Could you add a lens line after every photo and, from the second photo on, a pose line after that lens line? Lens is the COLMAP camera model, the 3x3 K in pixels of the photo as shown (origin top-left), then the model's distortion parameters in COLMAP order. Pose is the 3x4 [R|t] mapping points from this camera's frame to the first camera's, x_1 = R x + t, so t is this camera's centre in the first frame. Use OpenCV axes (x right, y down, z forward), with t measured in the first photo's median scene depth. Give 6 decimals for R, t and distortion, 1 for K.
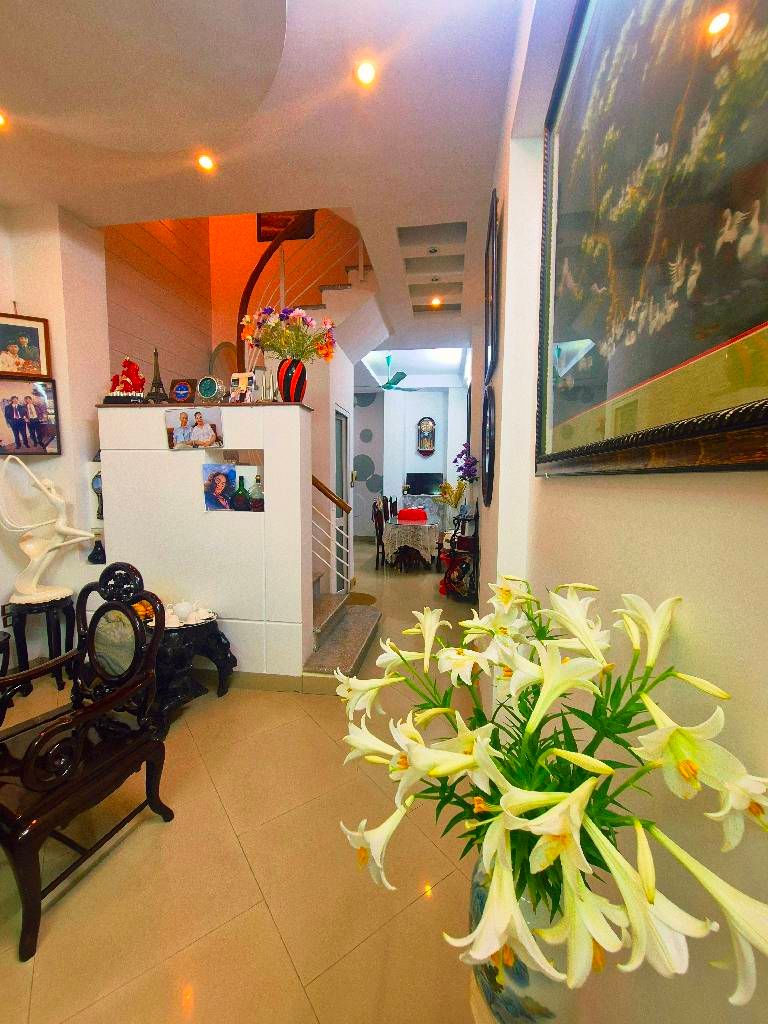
lens RADIAL K [[429.5, 0, 388.0], [0, 429.5, 514.6], [0, 0, 1]] dist [-0.002051, -0.000282]
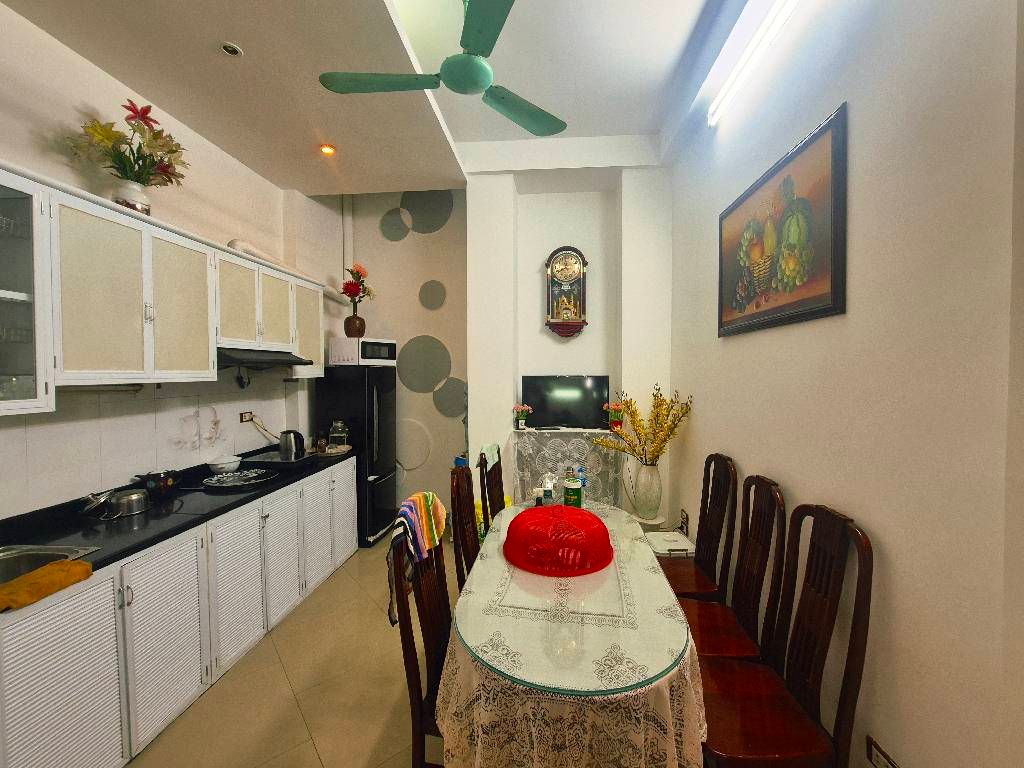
lens RADIAL K [[429.5, 0, 516.8], [0, 429.5, 382.5], [0, 0, 1]] dist [-0.002051, -0.000282]
pose [[0.997717, -0.006383, 0.067237, 0.009547], [0.010479, 0.998099, -0.060739, -0.064140], [-0.066721, 0.061305, 0.995887, 0.574784]]
